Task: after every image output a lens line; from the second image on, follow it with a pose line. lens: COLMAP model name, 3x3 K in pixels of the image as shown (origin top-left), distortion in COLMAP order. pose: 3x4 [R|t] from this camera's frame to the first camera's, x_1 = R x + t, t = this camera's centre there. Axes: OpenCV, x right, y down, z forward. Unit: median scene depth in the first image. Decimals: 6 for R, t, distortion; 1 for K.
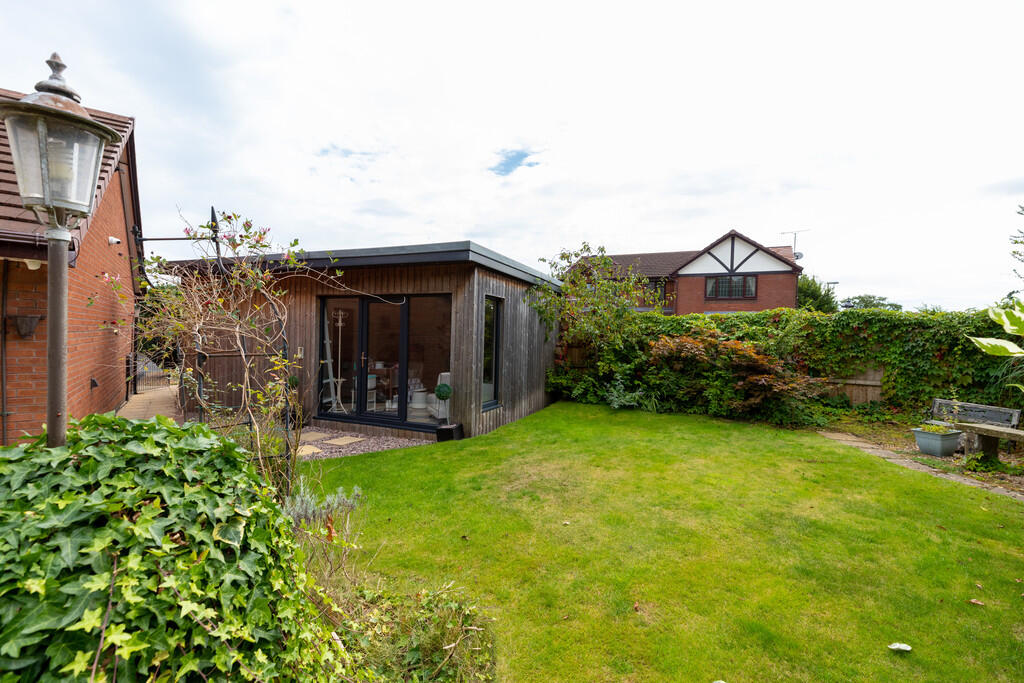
lens RADIAL K [[460.5, 0, 512.0], [0, 460.5, 341.5], [0, 0, 1]] dist [0.000592, 0.000485]
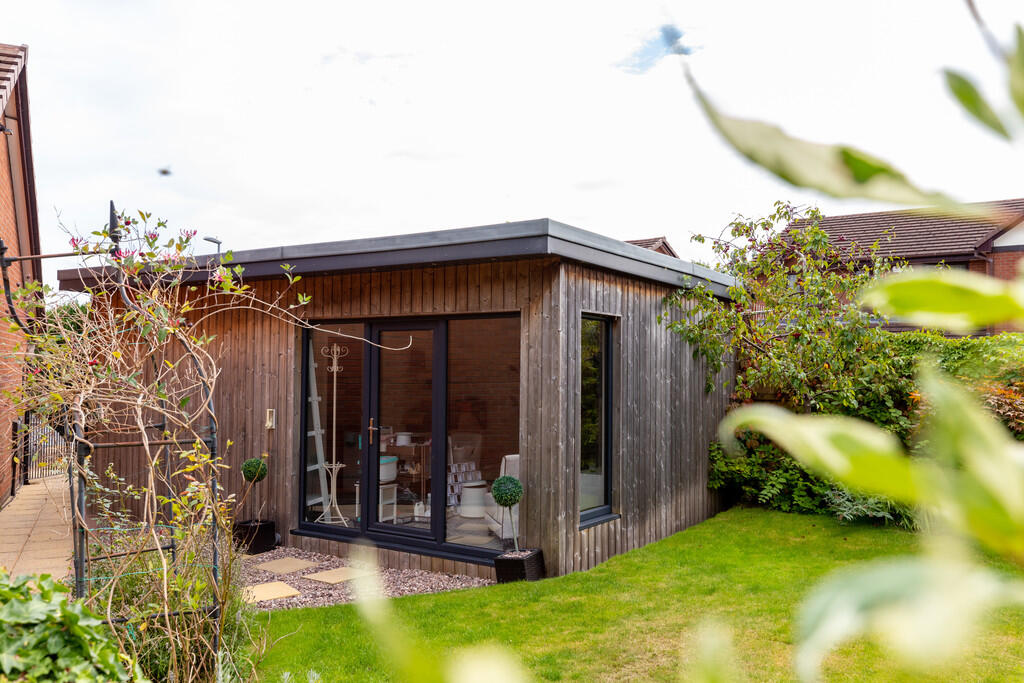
lens RADIAL K [[866.4, 0, 512.0], [0, 866.4, 341.5], [0, 0, 1]] dist [-0.002965, -0.012901]
pose [[0.982513, -0.021901, -0.184901, 0.050151], [0.013664, 0.998861, -0.045706, -0.021051], [0.185691, 0.042380, 0.981694, -0.022832]]
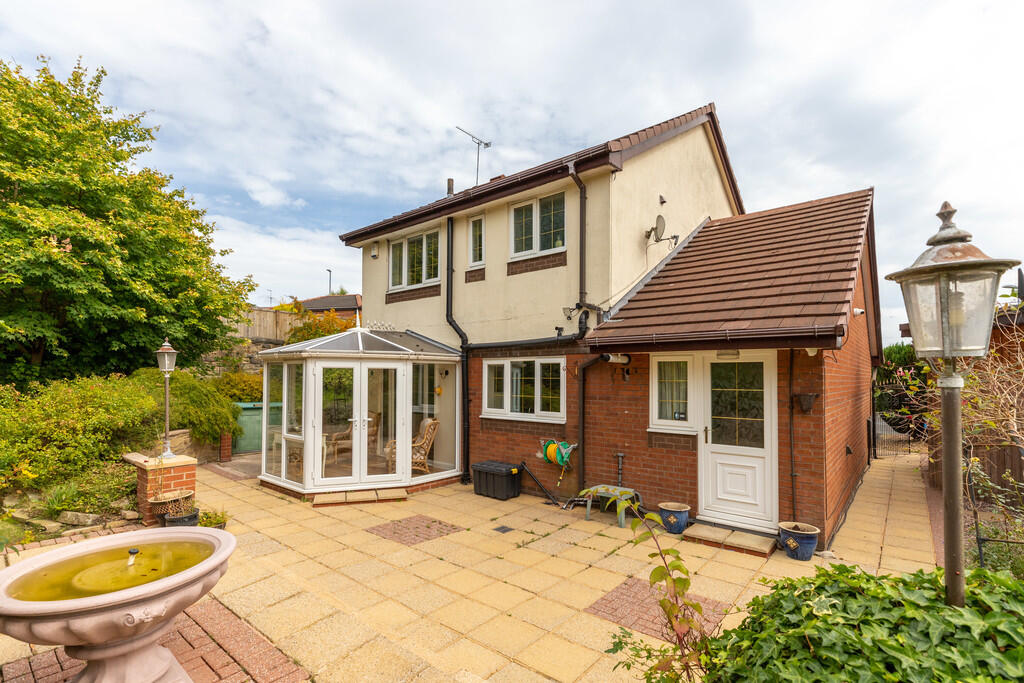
lens RADIAL K [[473.2, 0, 513.6], [0, 473.2, 368.6], [0, 0, 1]] dist [0.001358, 0.000321]
pose [[0.263096, -0.044477, -0.963744, -0.049414], [-0.004690, 0.998866, -0.047378, -0.039997], [0.964758, 0.016985, 0.262589, -0.031206]]
